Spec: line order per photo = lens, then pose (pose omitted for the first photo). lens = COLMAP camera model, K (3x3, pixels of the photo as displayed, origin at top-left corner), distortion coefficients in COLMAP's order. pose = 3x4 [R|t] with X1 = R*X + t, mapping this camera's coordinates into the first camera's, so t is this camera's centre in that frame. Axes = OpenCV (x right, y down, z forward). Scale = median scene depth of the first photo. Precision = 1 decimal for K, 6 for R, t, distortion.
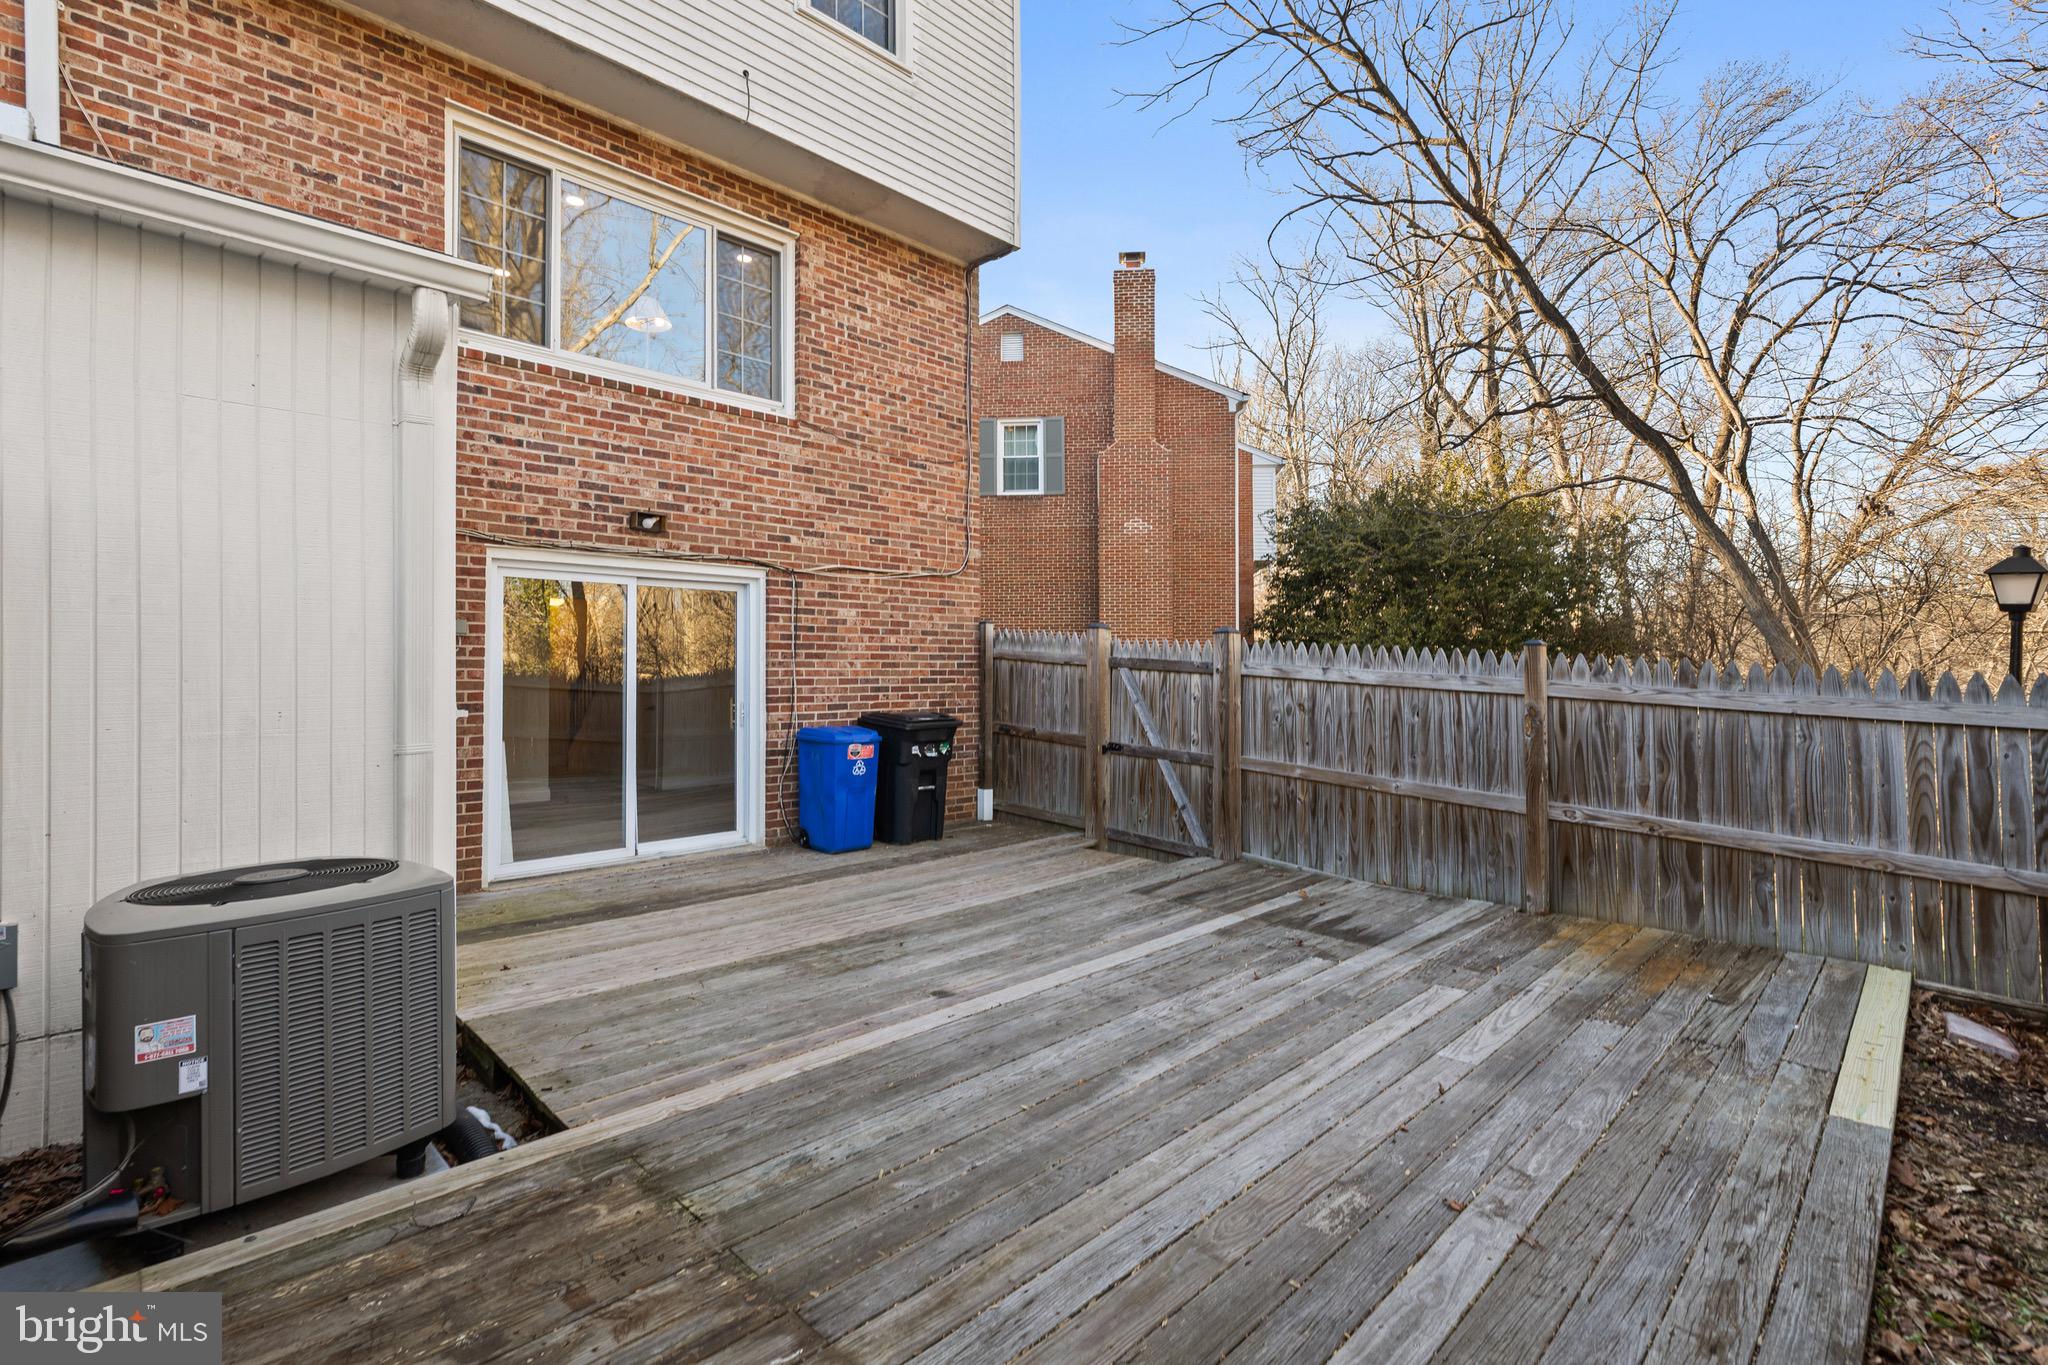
lens RADIAL K [[881.2, 0, 1025.5], [0, 881.2, 675.5], [0, 0, 1]] dist [-0.000168, 0.002440]
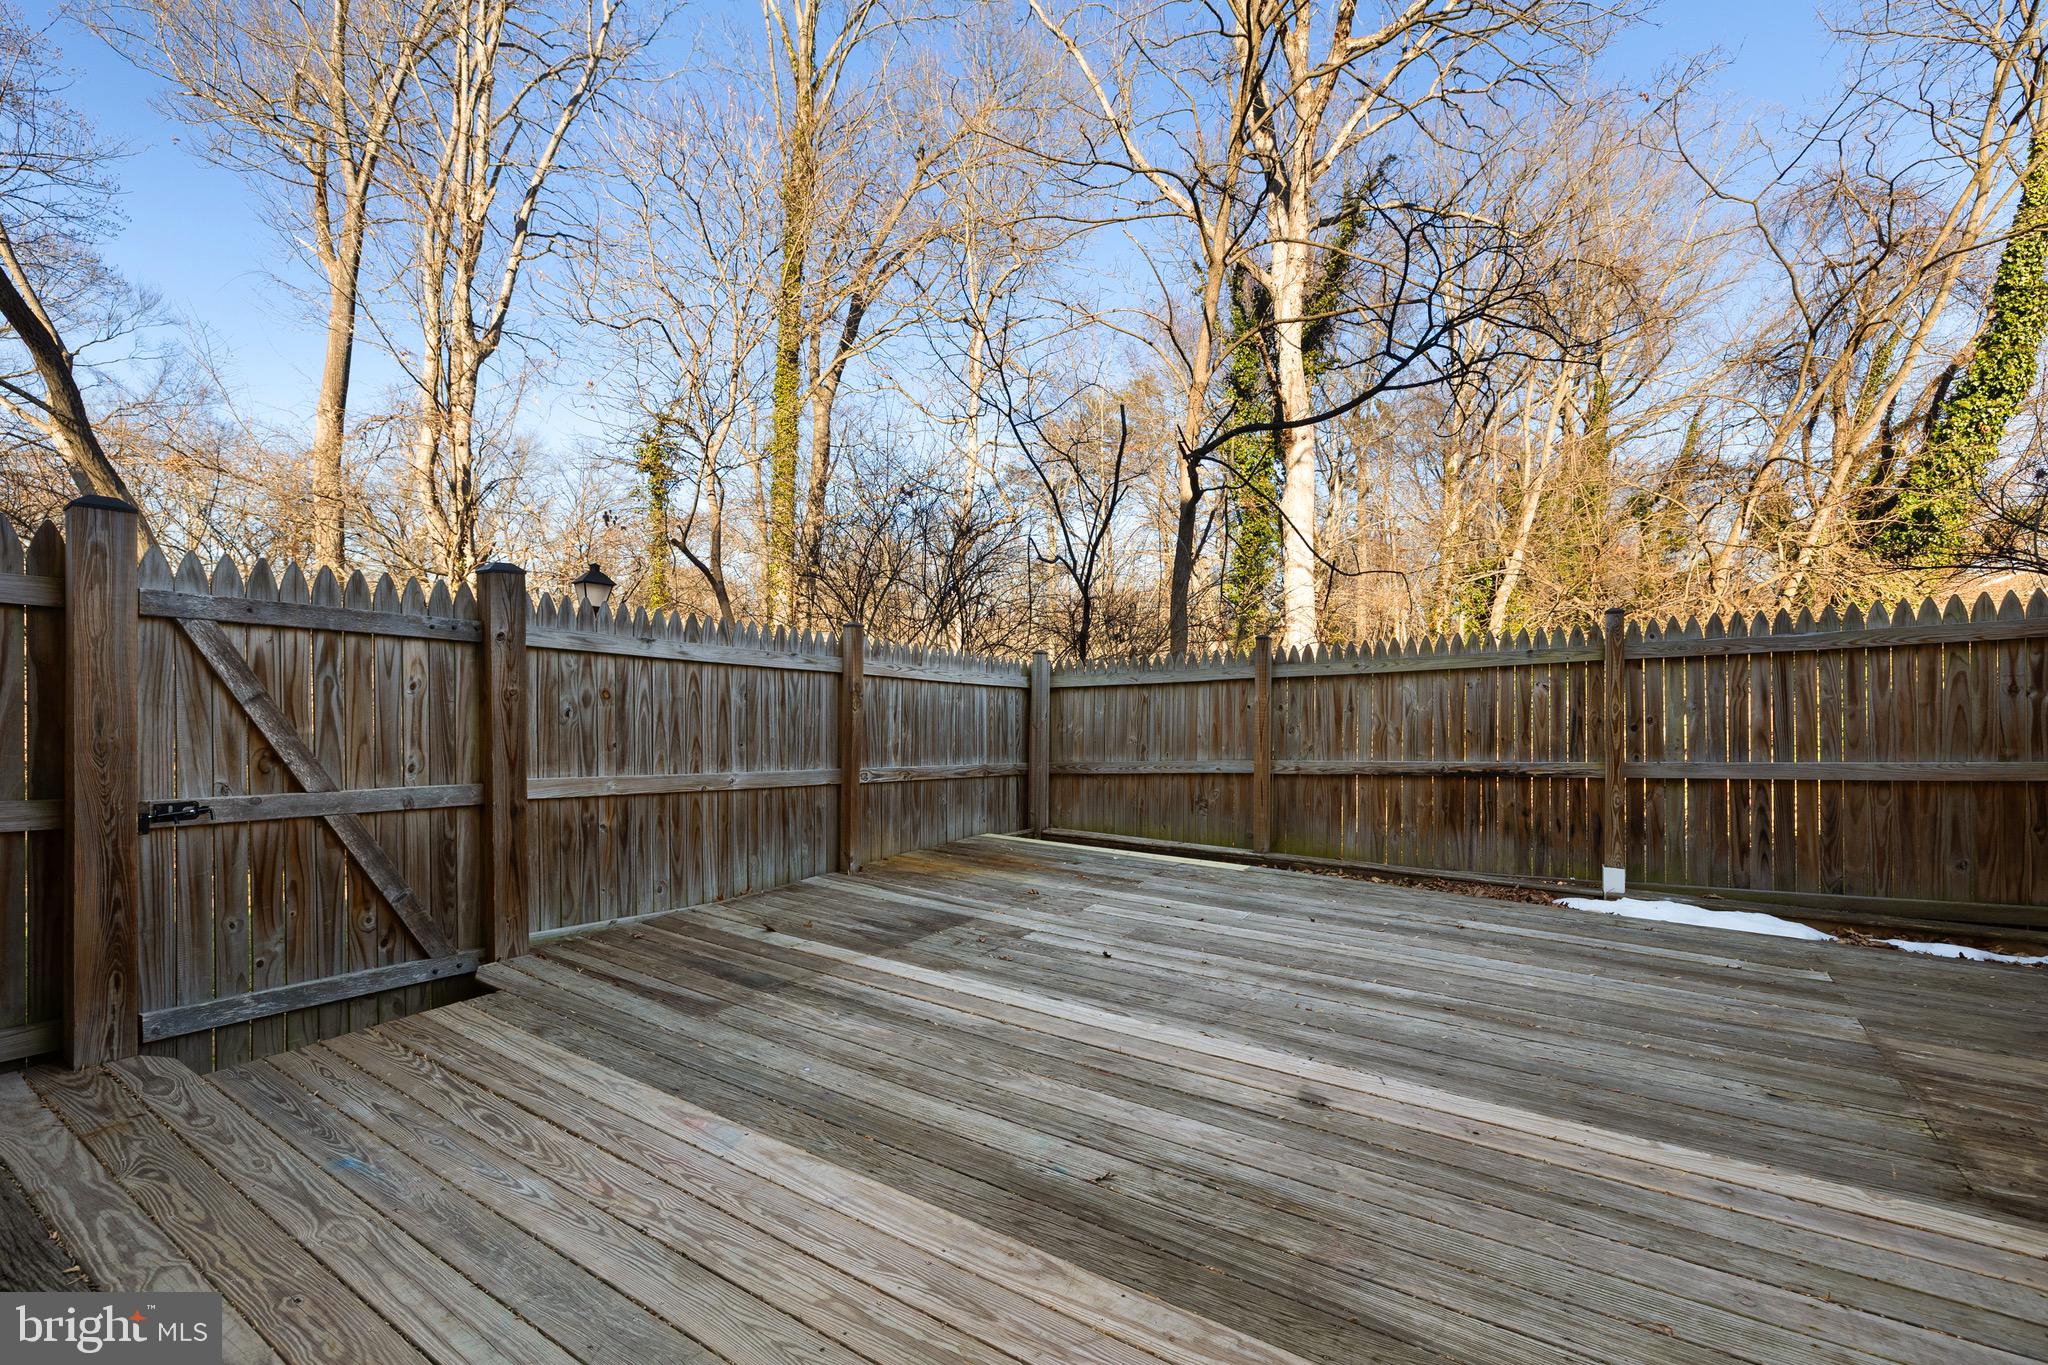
lens RADIAL K [[881.2, 0, 1026.1], [0, 881.2, 678.4], [0, 0, 1]] dist [-0.000168, 0.002440]
pose [[-0.181004, -0.011696, 0.983413, -0.609023], [-0.009400, 0.999904, 0.010162, 0.018400], [-0.983437, -0.007404, -0.181096, 1.118554]]
